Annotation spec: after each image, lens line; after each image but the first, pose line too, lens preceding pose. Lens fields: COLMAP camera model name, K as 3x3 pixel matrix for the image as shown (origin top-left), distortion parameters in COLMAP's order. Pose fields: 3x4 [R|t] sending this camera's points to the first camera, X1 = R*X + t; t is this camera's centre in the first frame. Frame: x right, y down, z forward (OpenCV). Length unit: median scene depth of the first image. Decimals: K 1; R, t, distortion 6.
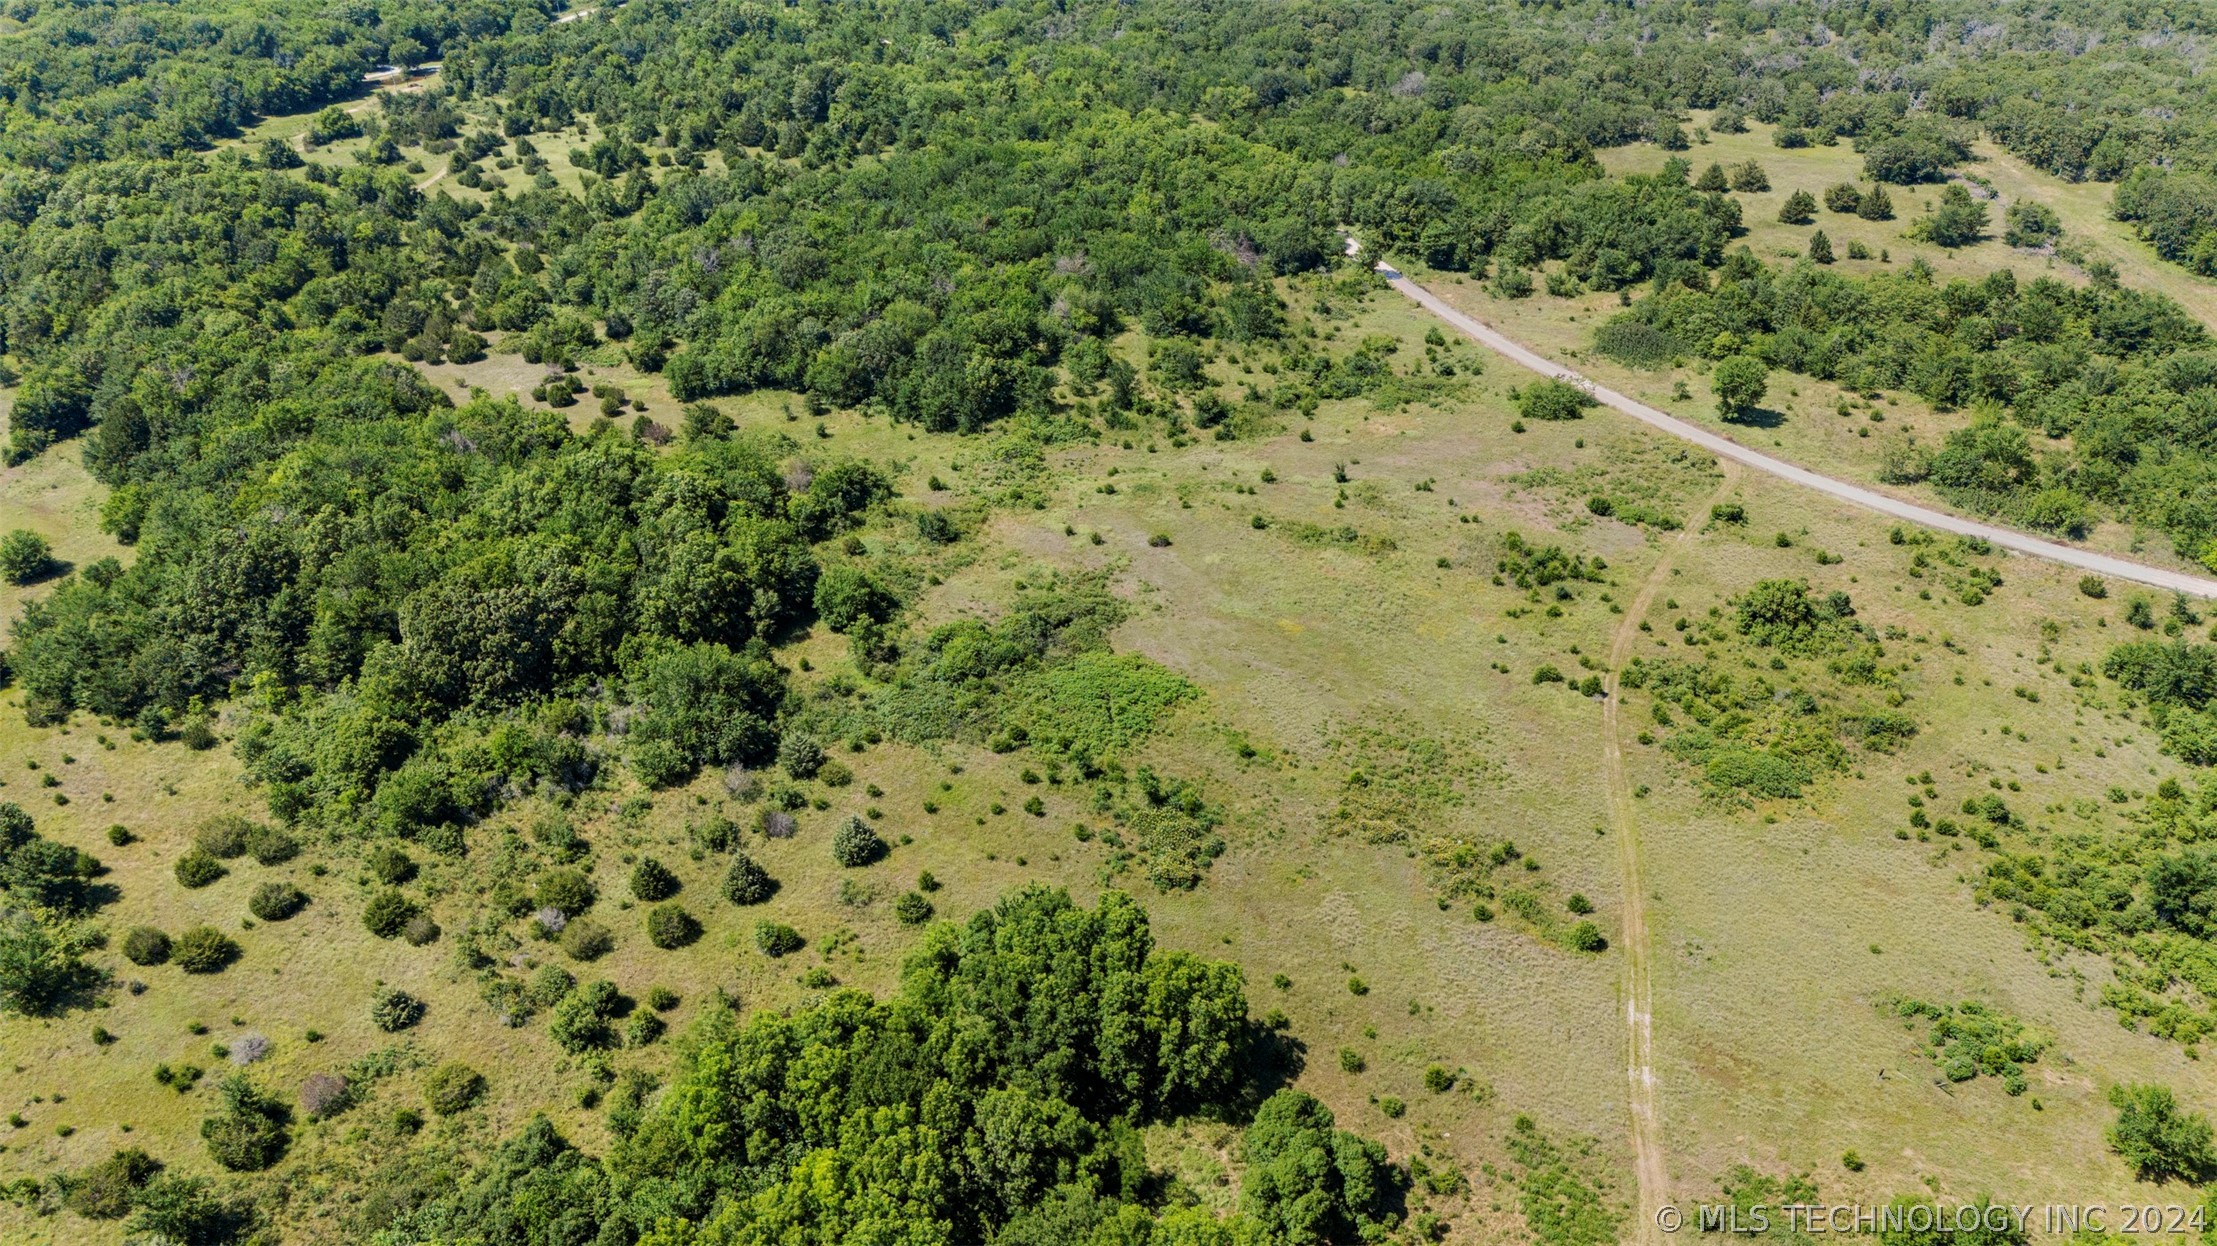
lens RADIAL K [[1620.9, 0, 1108.5], [0, 1620.9, 623.0], [0, 0, 1]] dist [0.081271, -0.085200]
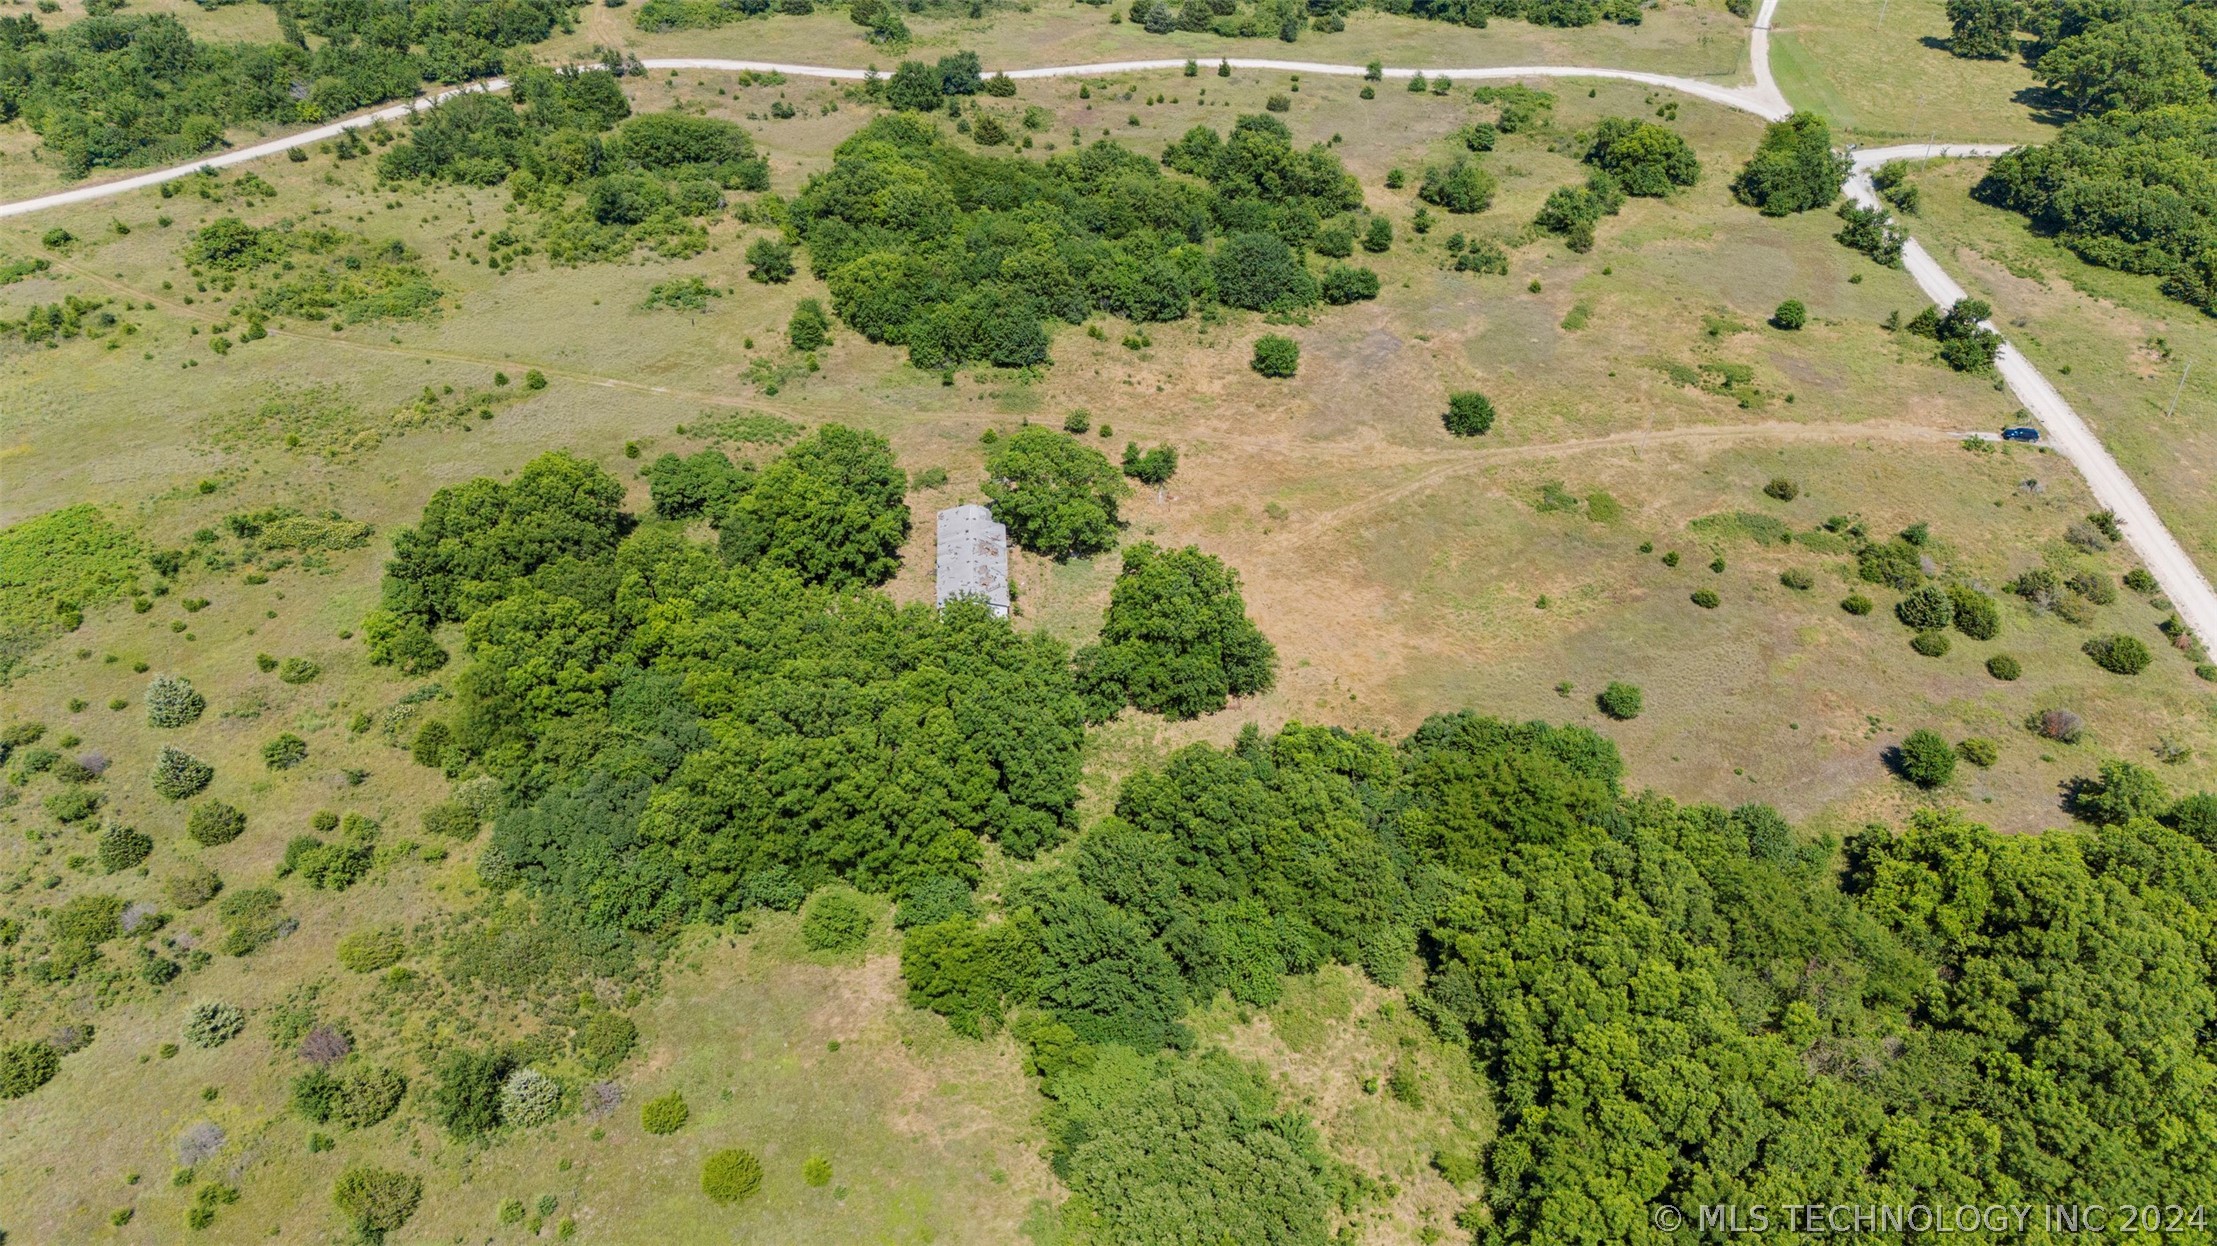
lens RADIAL K [[1620.9, 0, 1108.5], [0, 1620.9, 623.0], [0, 0, 1]] dist [0.081271, -0.085200]
pose [[0.027240, -0.582772, 0.812179, -0.733745], [0.500341, 0.711330, 0.493627, -0.085778], [-0.865400, 0.392920, 0.310962, 0.154783]]
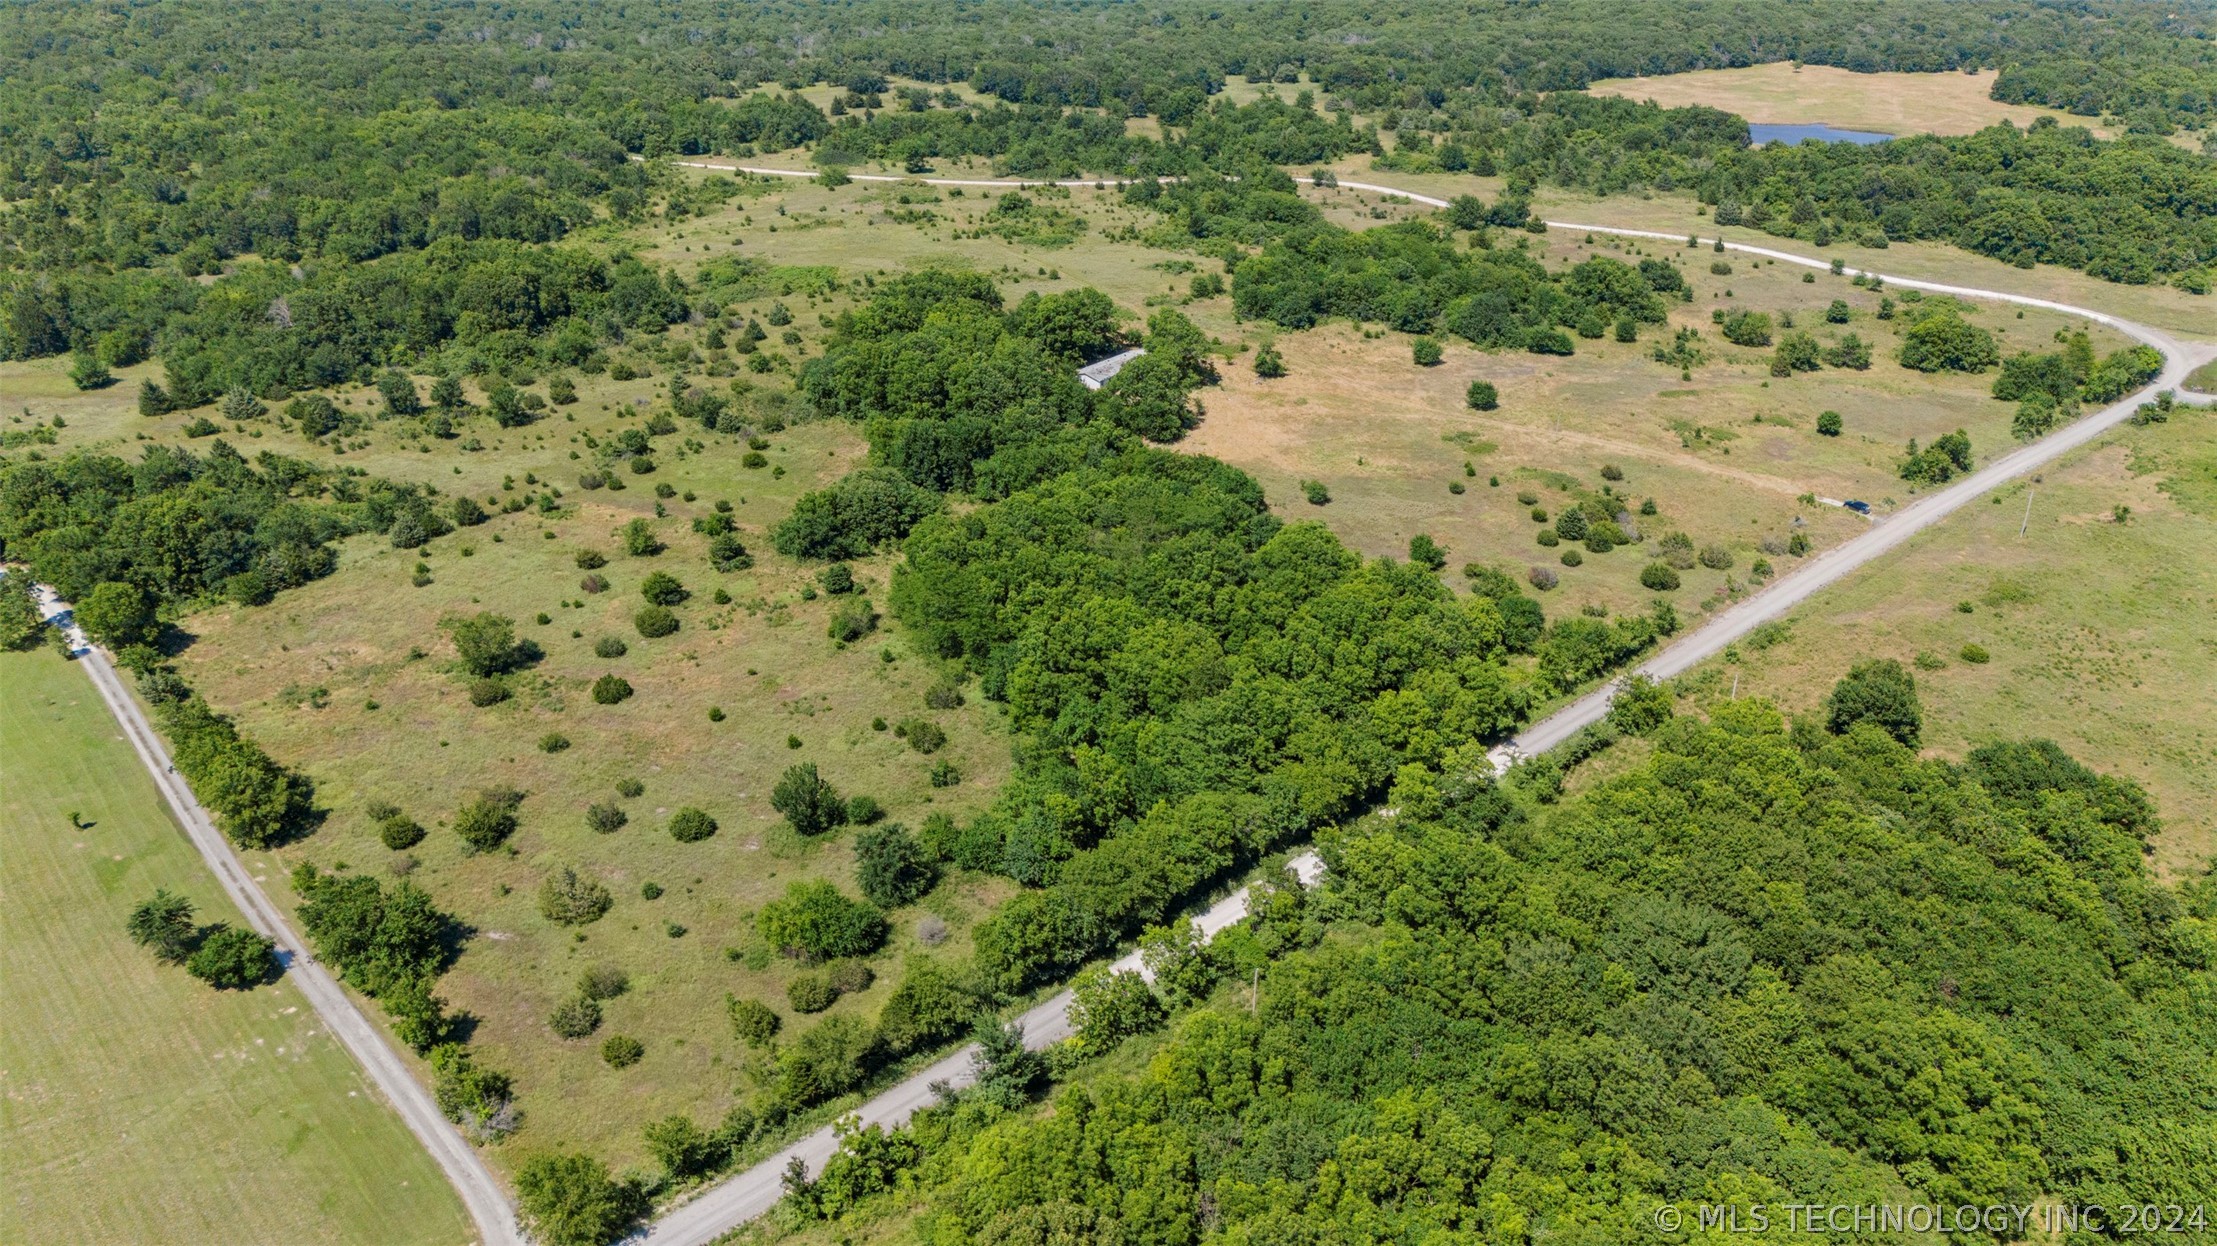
lens RADIAL K [[1620.9, 0, 1108.5], [0, 1620.9, 623.0], [0, 0, 1]] dist [0.081271, -0.085200]
pose [[0.711032, -0.310922, 0.630683, -1.083322], [0.355539, 0.932796, 0.059026, 0.442713], [-0.606651, 0.182263, 0.773793, -0.716921]]
